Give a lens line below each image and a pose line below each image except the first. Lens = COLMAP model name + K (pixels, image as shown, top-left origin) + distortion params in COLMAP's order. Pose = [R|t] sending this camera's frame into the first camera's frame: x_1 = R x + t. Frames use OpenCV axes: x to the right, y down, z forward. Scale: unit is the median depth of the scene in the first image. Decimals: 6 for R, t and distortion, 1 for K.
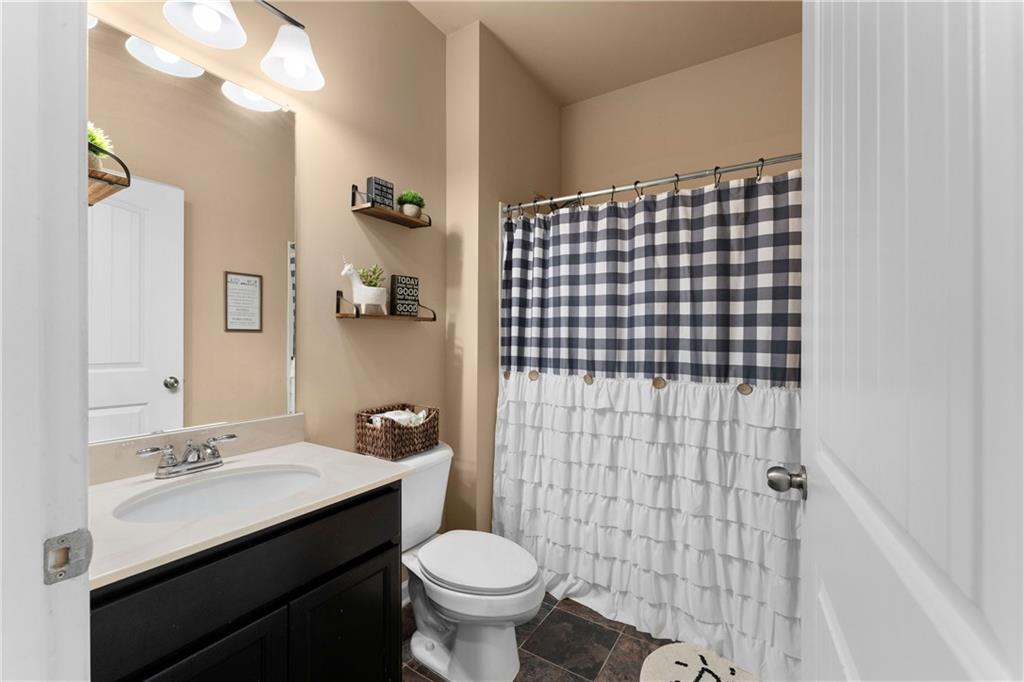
lens RADIAL K [[417.6, 0, 510.0], [0, 417.6, 336.7], [0, 0, 1]] dist [-0.003116, -0.000295]
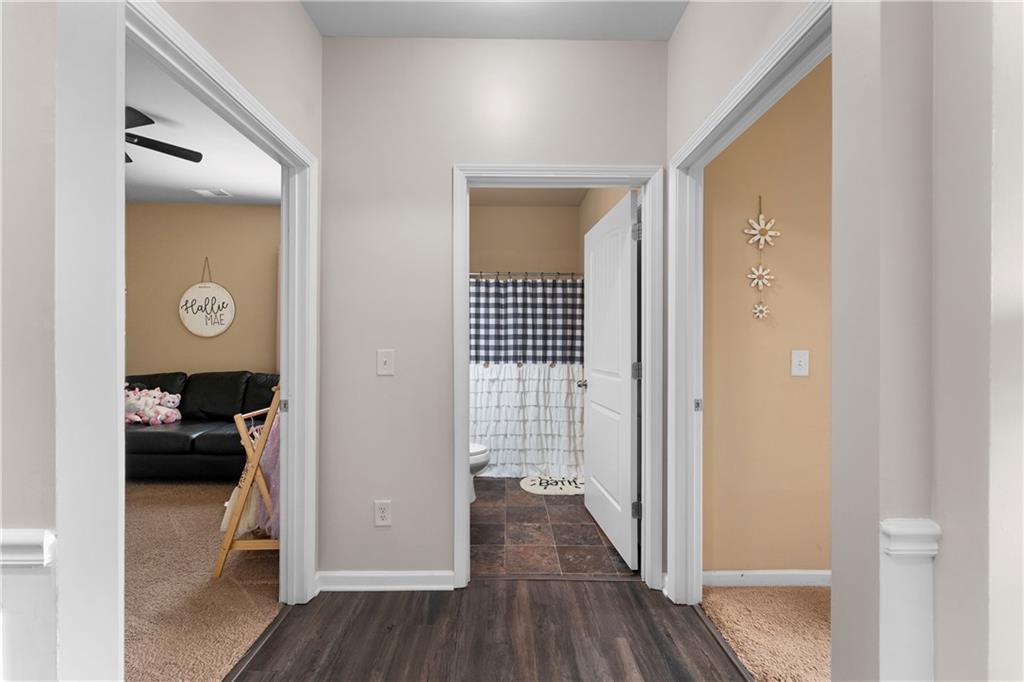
lens RADIAL K [[417.6, 0, 510.6], [0, 417.6, 341.5], [0, 0, 1]] dist [-0.003116, -0.000295]
pose [[0.830648, -0.005453, 0.556771, -0.932419], [0.001985, 0.999975, 0.006831, -0.029779], [-0.556794, -0.004569, 0.830638, -0.834431]]
